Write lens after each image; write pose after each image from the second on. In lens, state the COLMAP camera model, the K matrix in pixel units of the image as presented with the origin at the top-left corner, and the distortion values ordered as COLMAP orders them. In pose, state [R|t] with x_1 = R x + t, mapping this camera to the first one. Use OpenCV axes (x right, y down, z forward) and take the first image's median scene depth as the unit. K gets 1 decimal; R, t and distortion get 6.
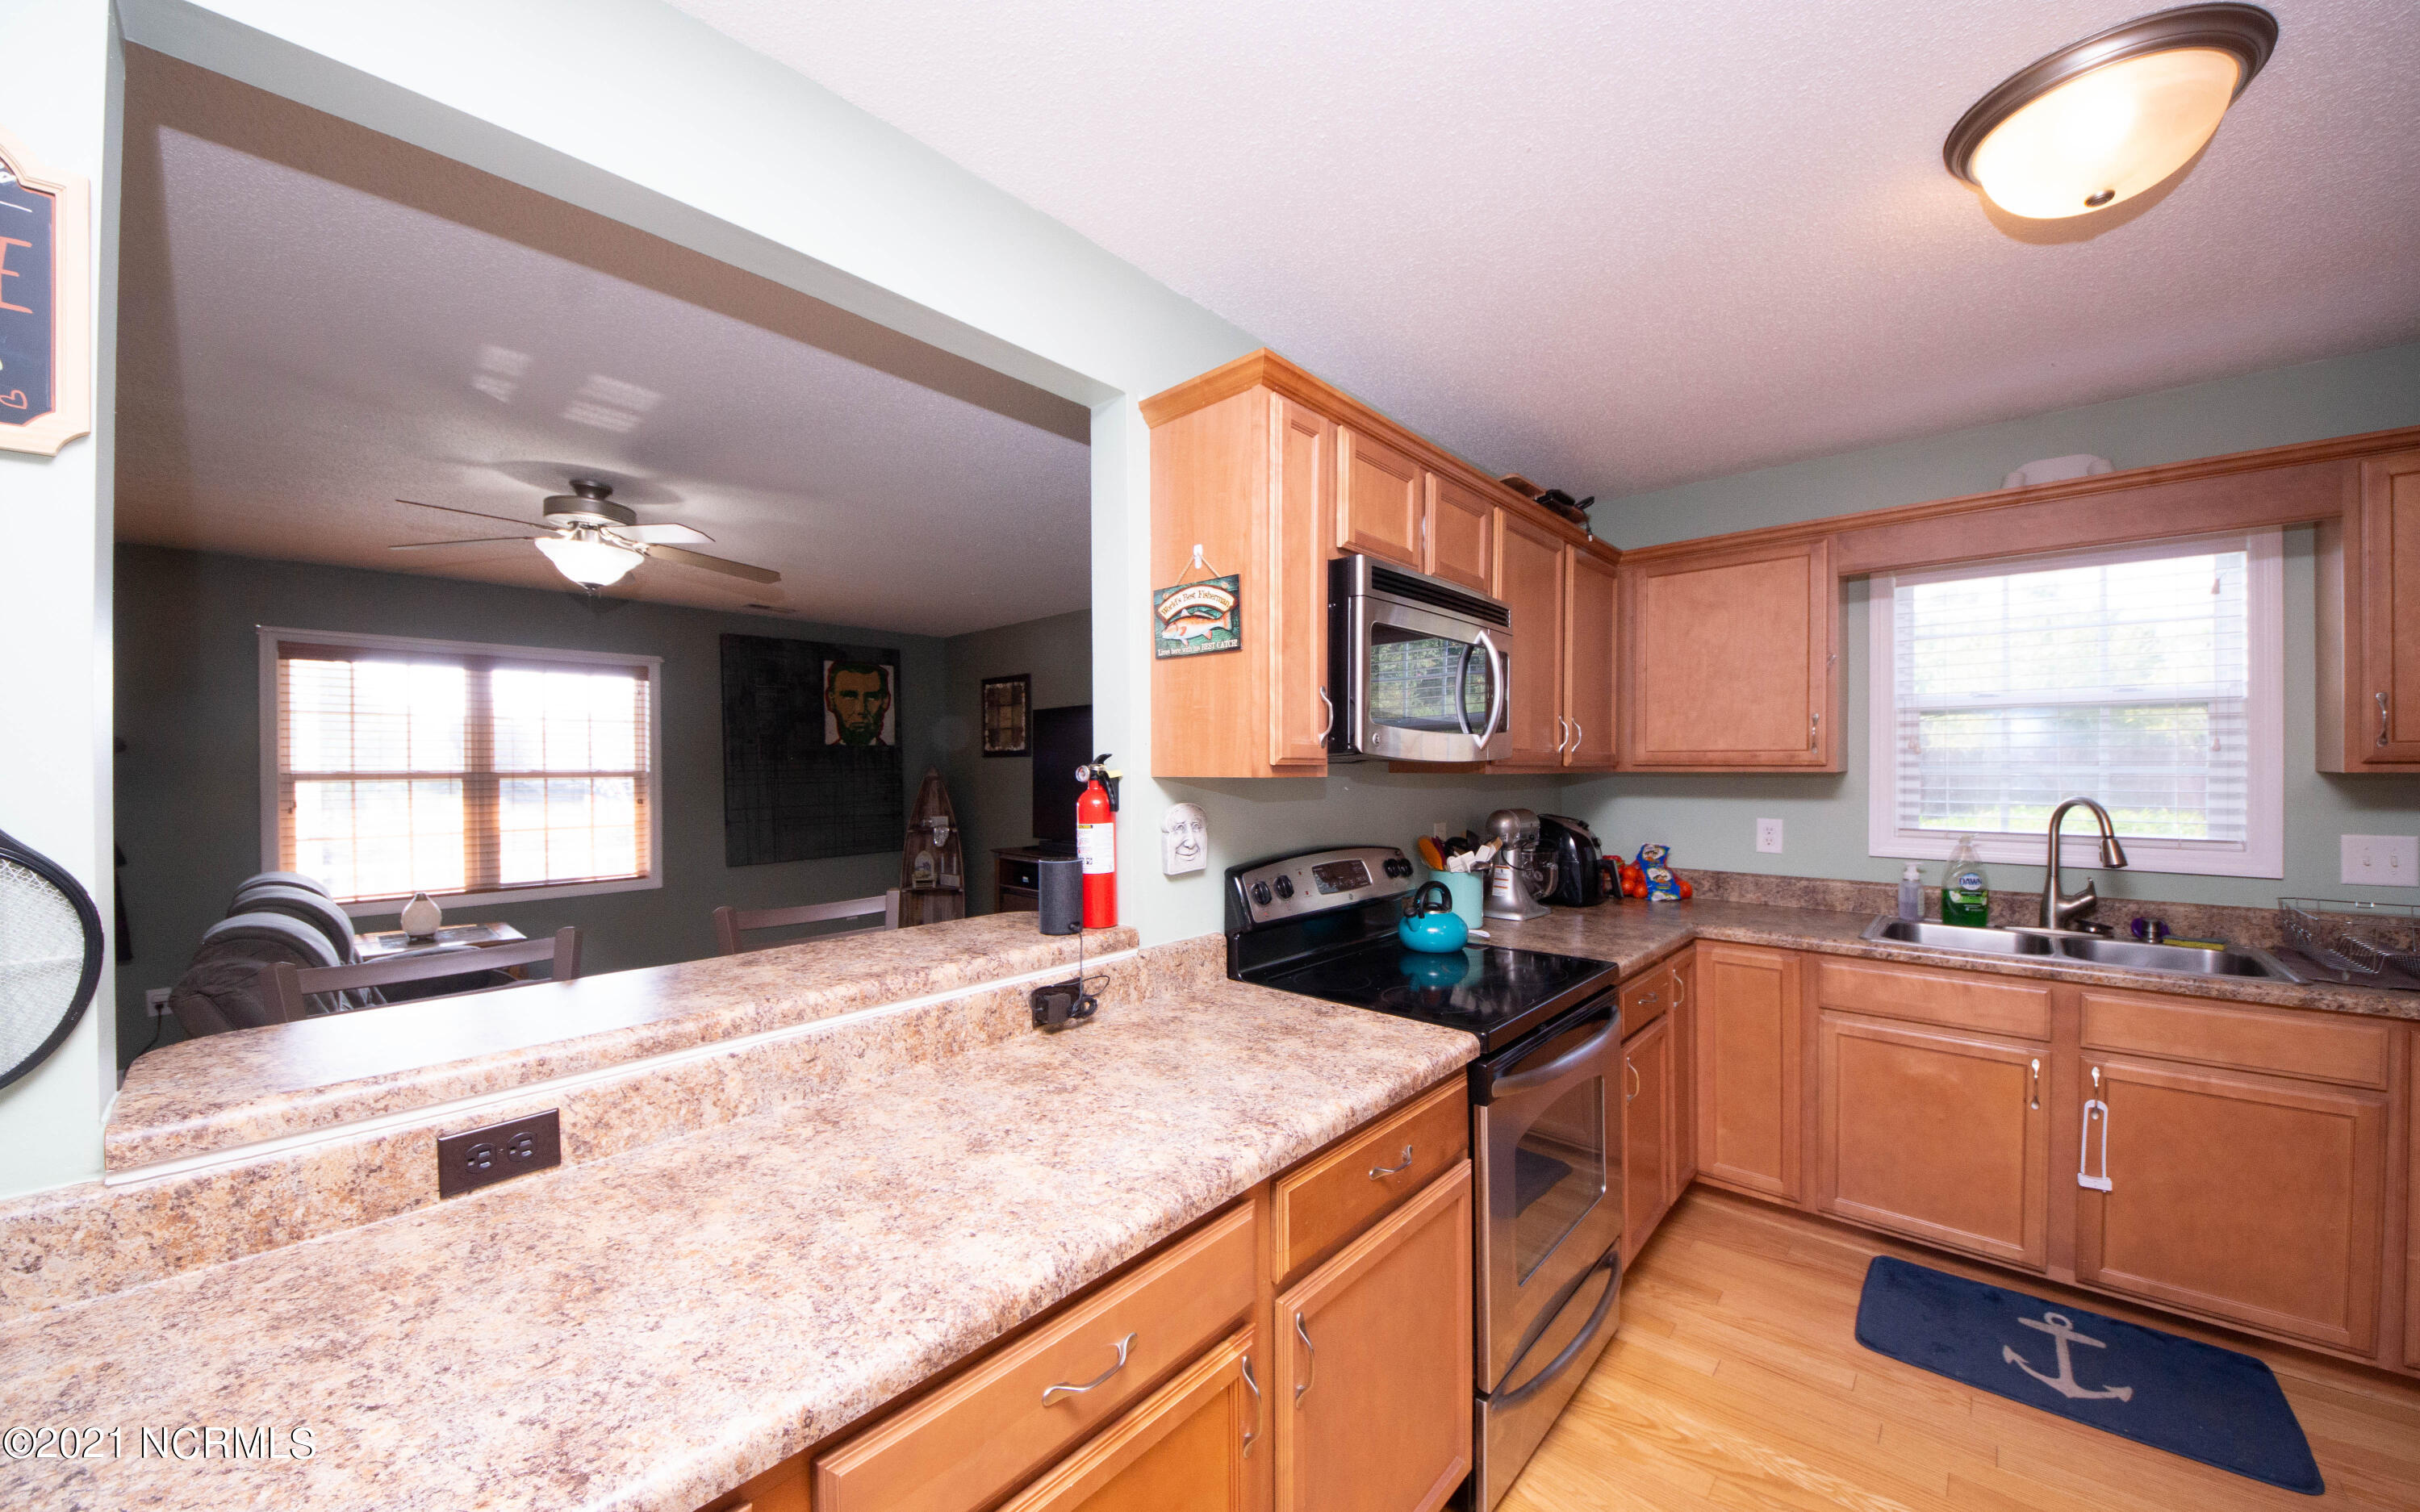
lens RADIAL K [[853.8, 0, 1202.8], [0, 853.8, 772.1], [0, 0, 1]] dist [0.033961, -0.023882]
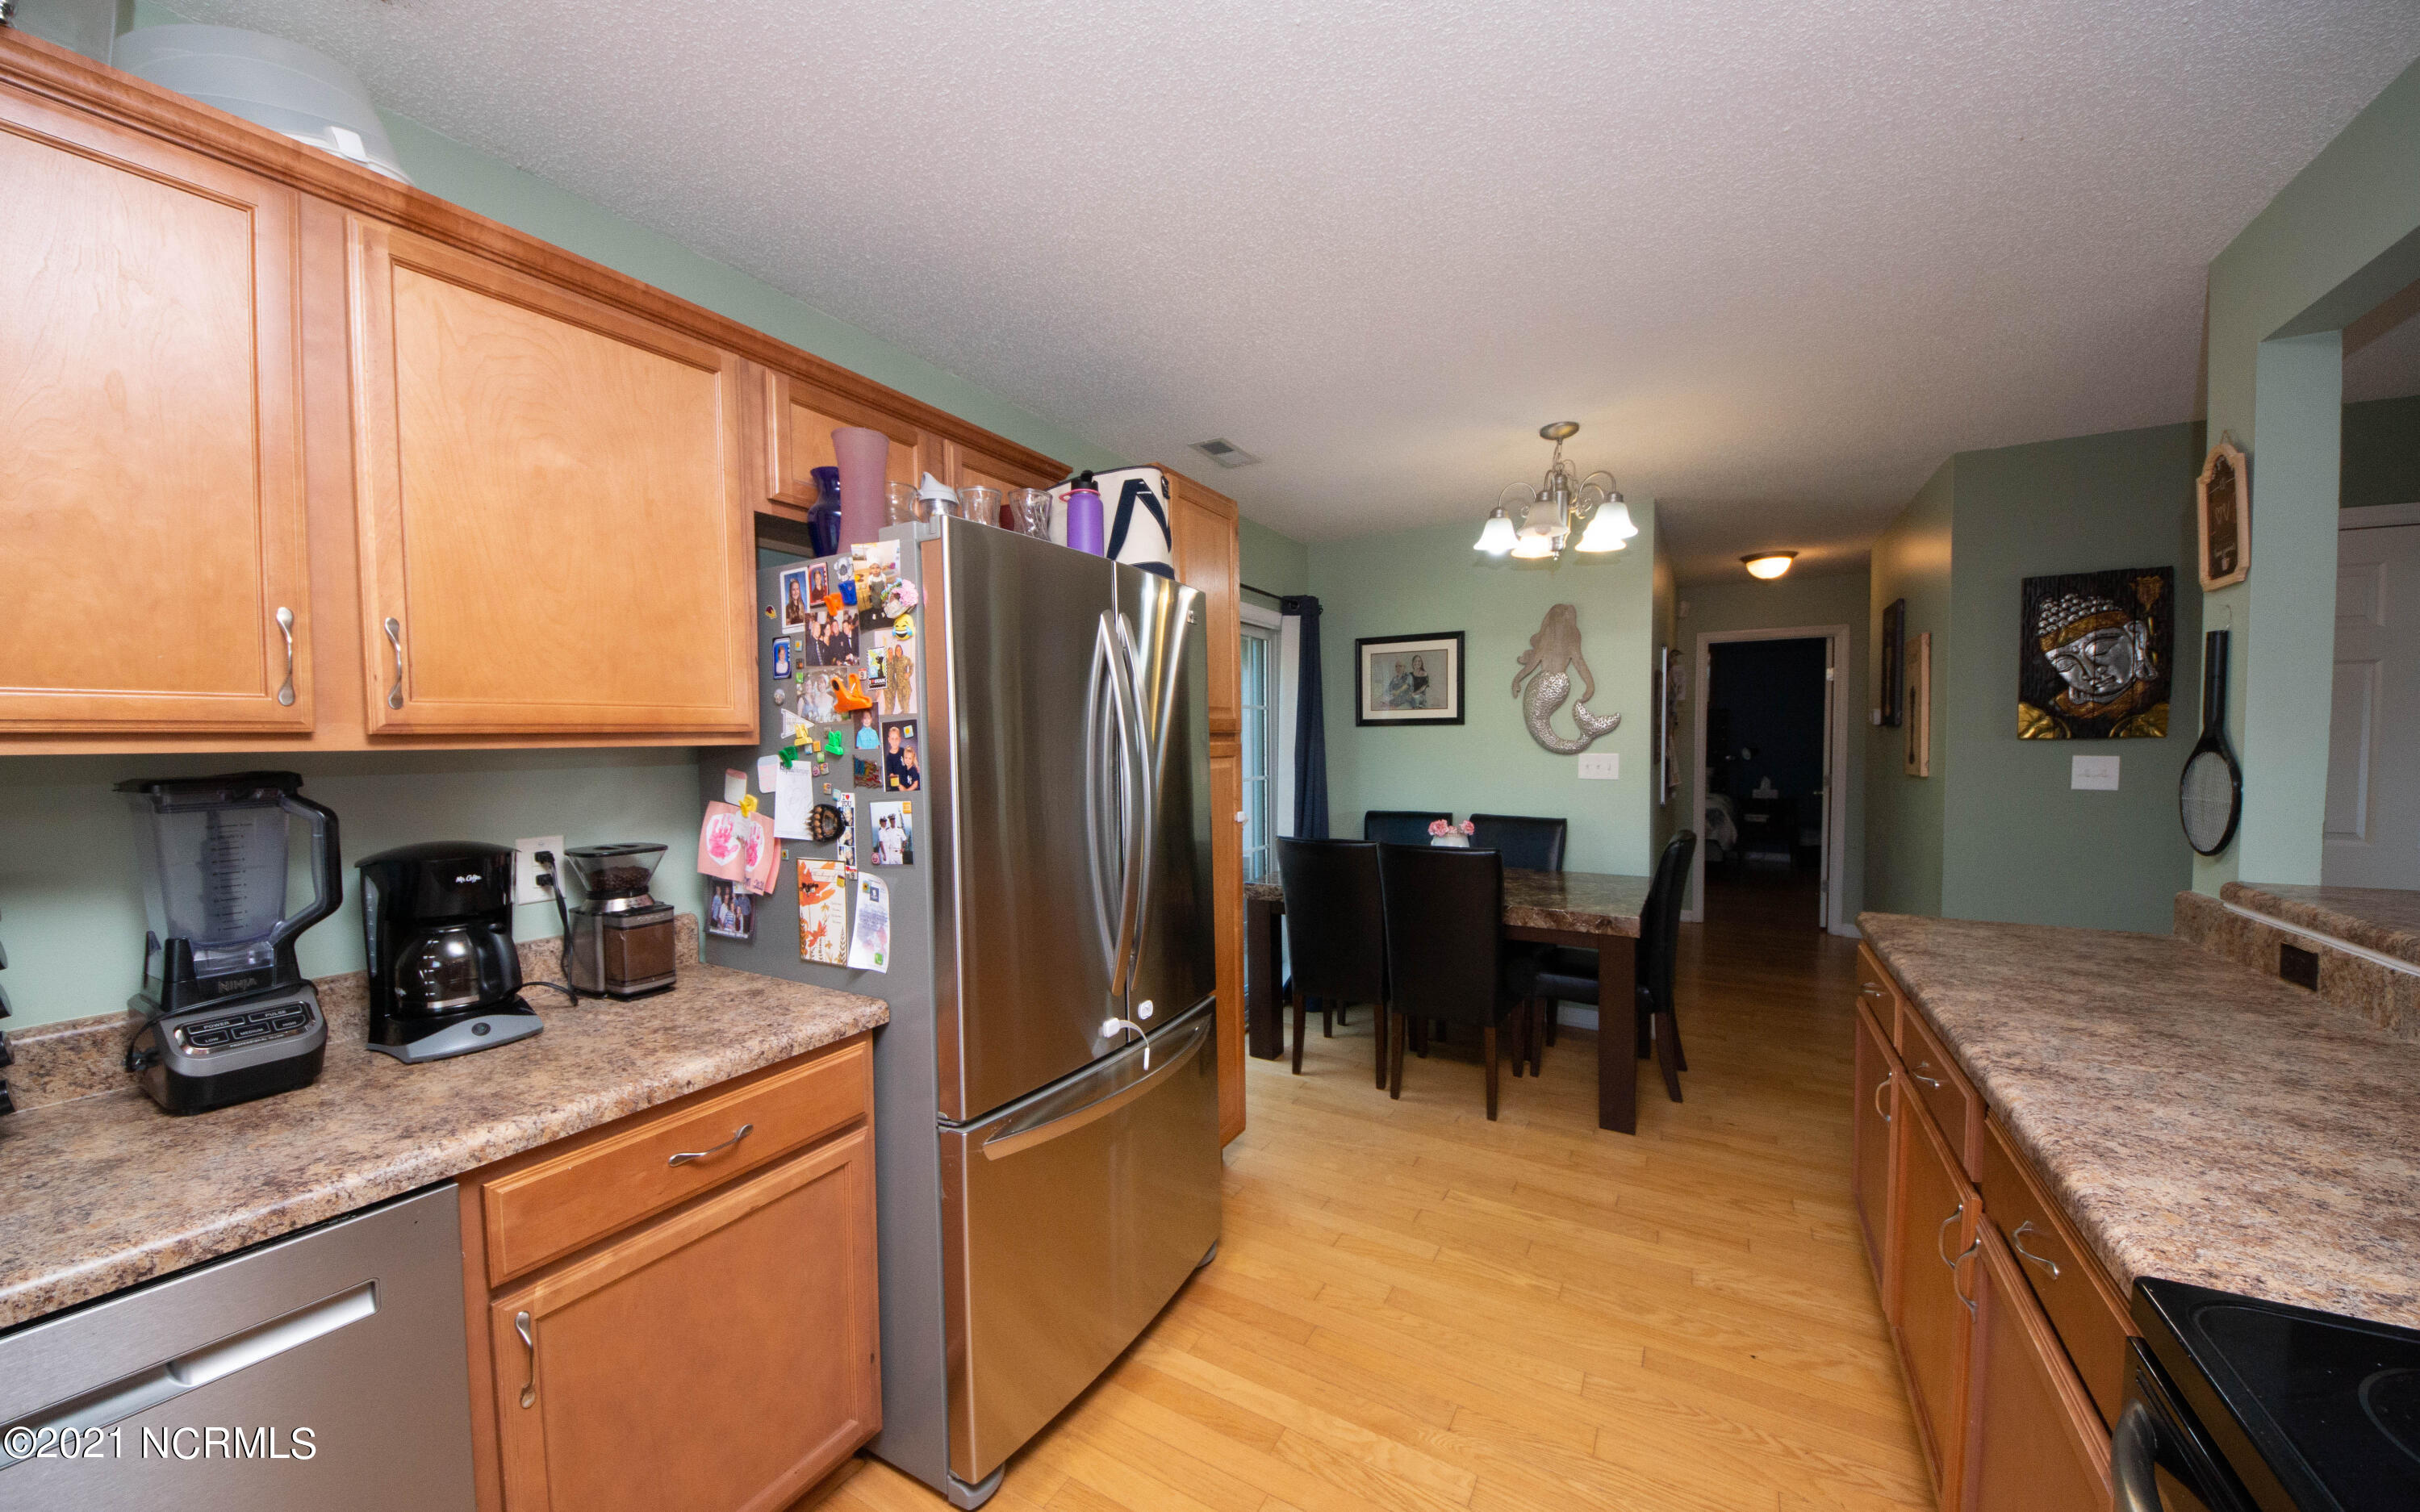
lens RADIAL K [[853.8, 0, 1202.8], [0, 853.8, 772.1], [0, 0, 1]] dist [0.033961, -0.023882]
pose [[-0.976037, 0.024334, -0.216241, 0.776360], [0.014191, 0.998730, 0.048338, -0.006428], [0.217142, 0.044111, -0.975143, 1.105167]]
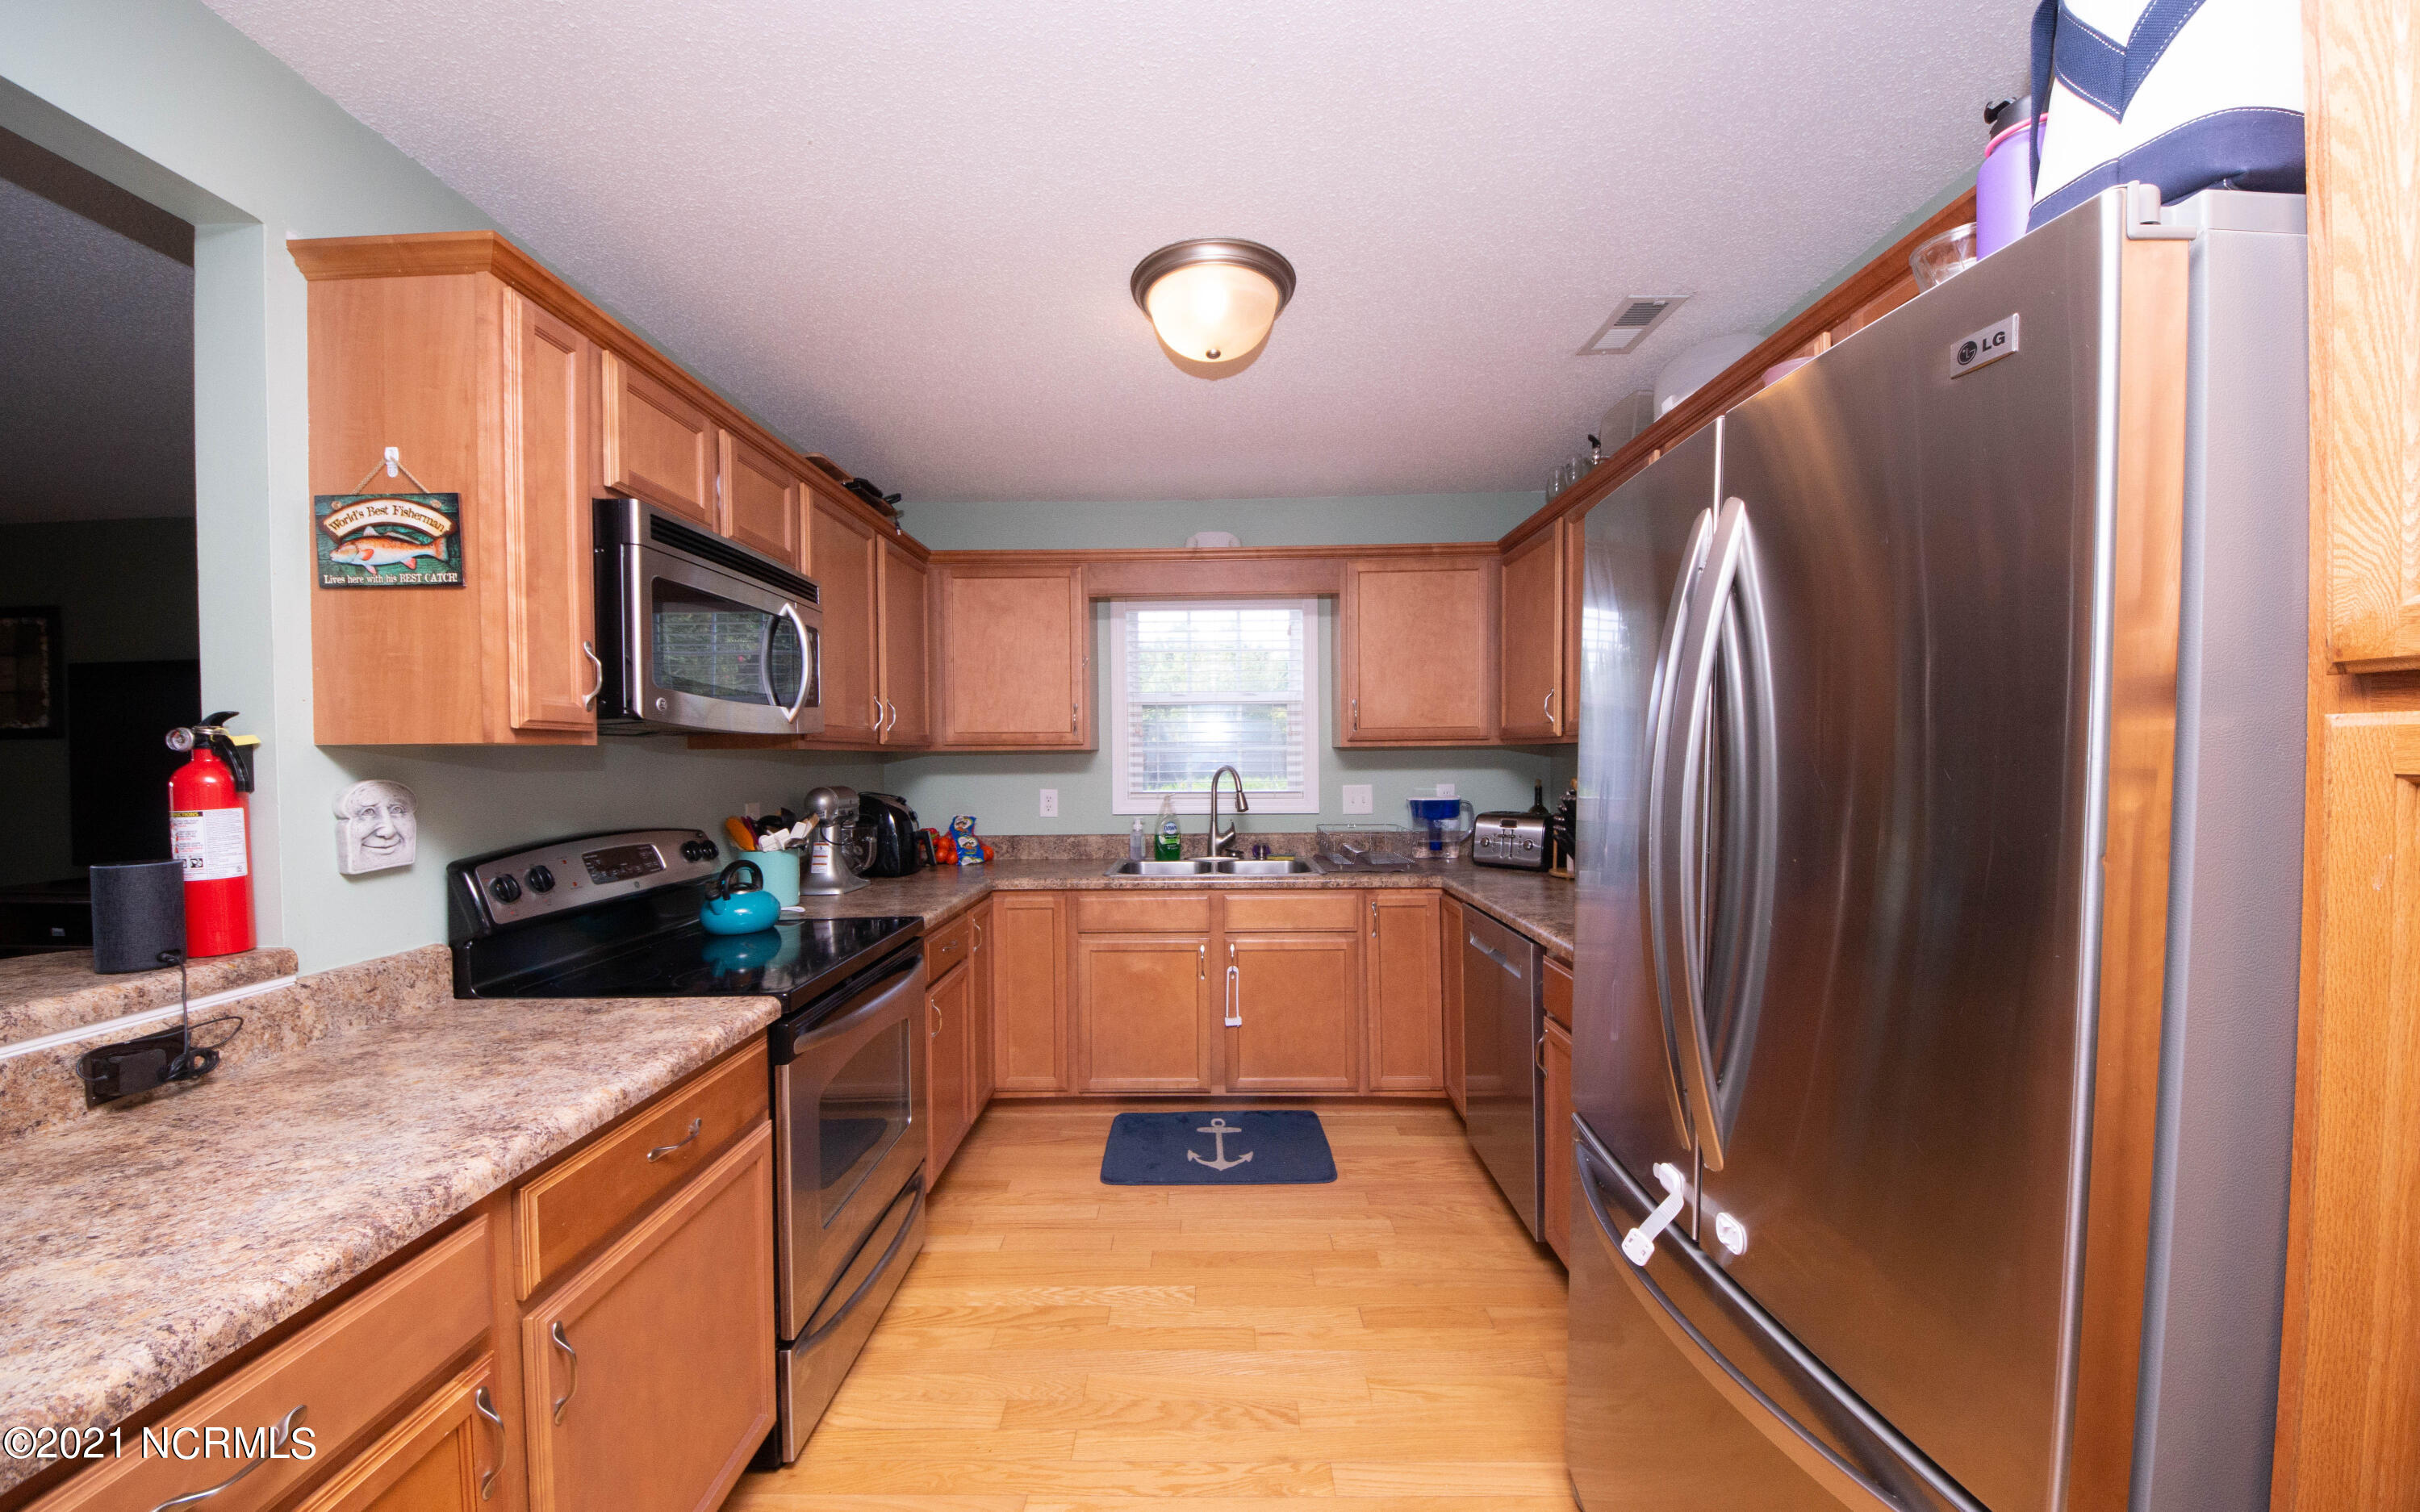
lens RADIAL K [[853.8, 0, 1202.8], [0, 853.8, 772.1], [0, 0, 1]] dist [0.033961, -0.023882]
pose [[0.742601, -0.015810, 0.669548, 0.011750], [0.009676, 0.999870, 0.012878, 0.026618], [-0.669664, -0.003085, 0.742658, -0.077070]]
